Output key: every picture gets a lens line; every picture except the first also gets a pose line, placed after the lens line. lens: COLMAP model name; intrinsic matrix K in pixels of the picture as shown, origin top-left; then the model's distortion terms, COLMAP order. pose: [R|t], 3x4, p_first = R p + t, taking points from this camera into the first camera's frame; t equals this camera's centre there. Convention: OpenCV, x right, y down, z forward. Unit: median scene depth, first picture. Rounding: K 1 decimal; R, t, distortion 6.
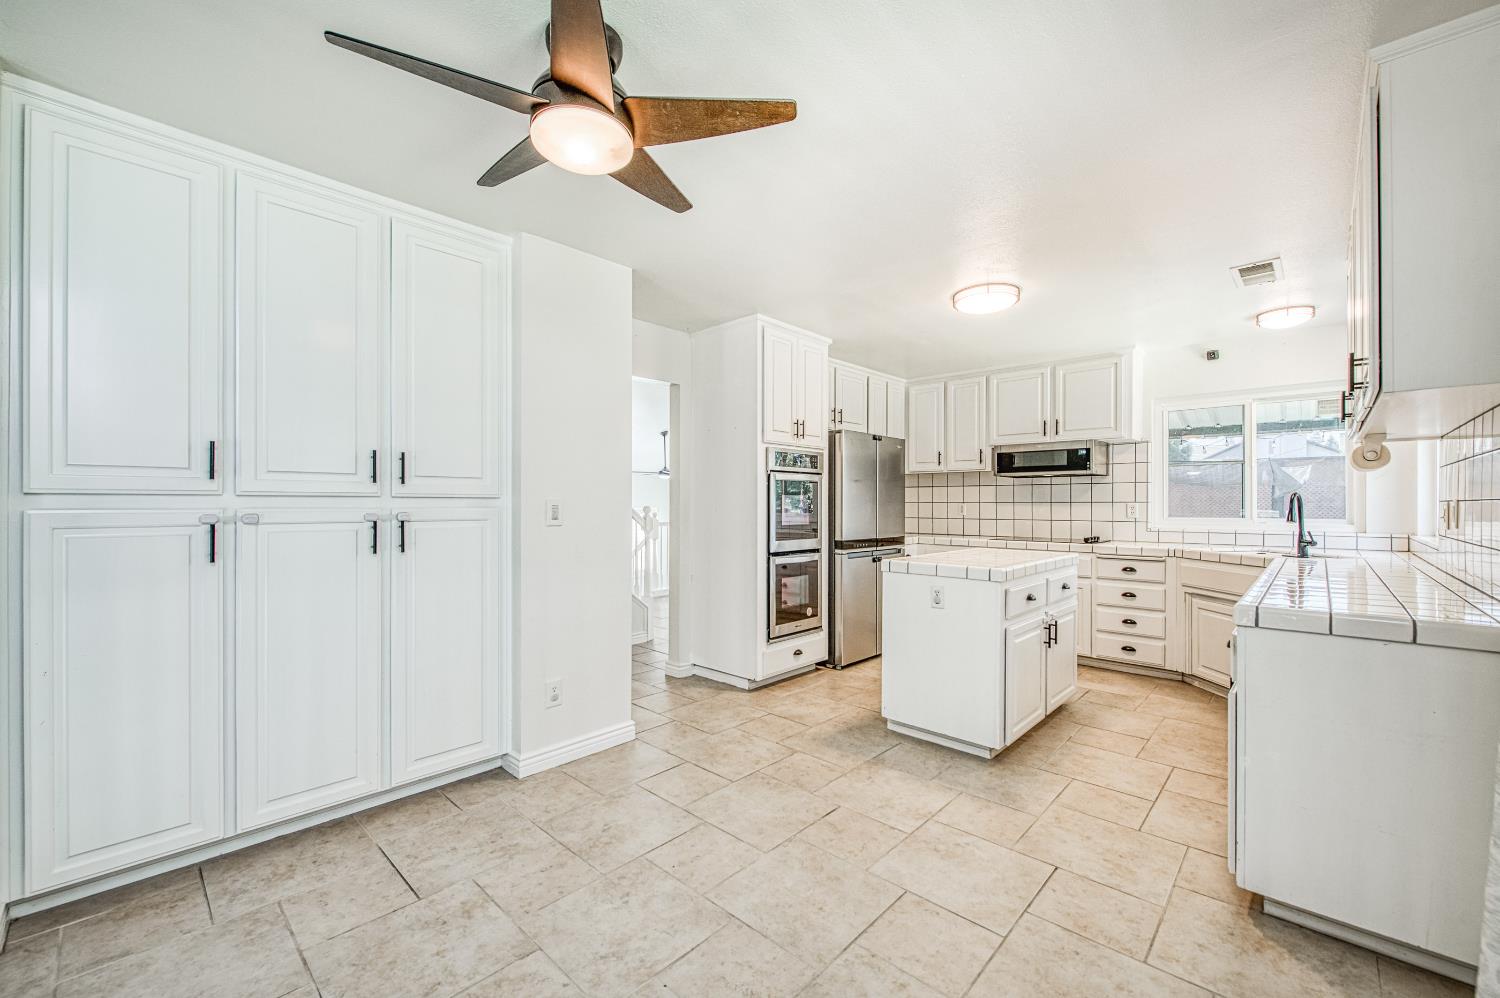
lens RADIAL K [[607.1, 0, 754.7], [0, 607.1, 504.5], [0, 0, 1]] dist [-0.001219, -0.000205]
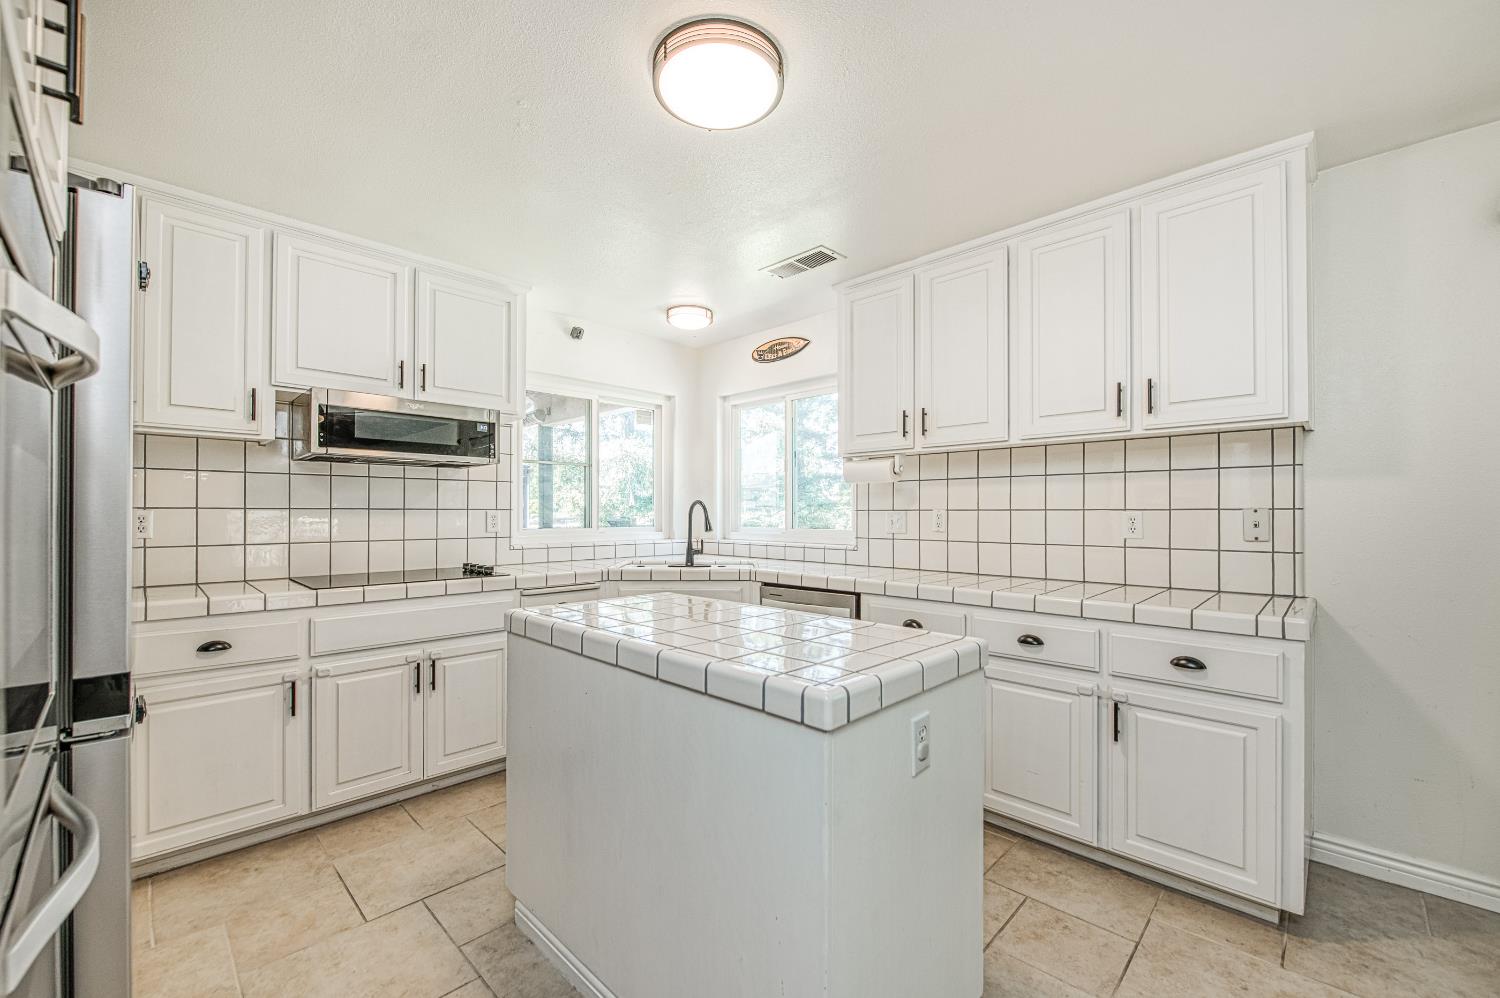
lens RADIAL K [[610.1, 0, 752.0], [0, 610.1, 509.7], [0, 0, 1]] dist [-0.003766, -0.000399]
pose [[0.031195, 0.004418, 0.999504, -0.077371], [-0.000879, 0.999990, -0.004393, -0.000774], [-0.999513, -0.000742, 0.031198, 0.781751]]
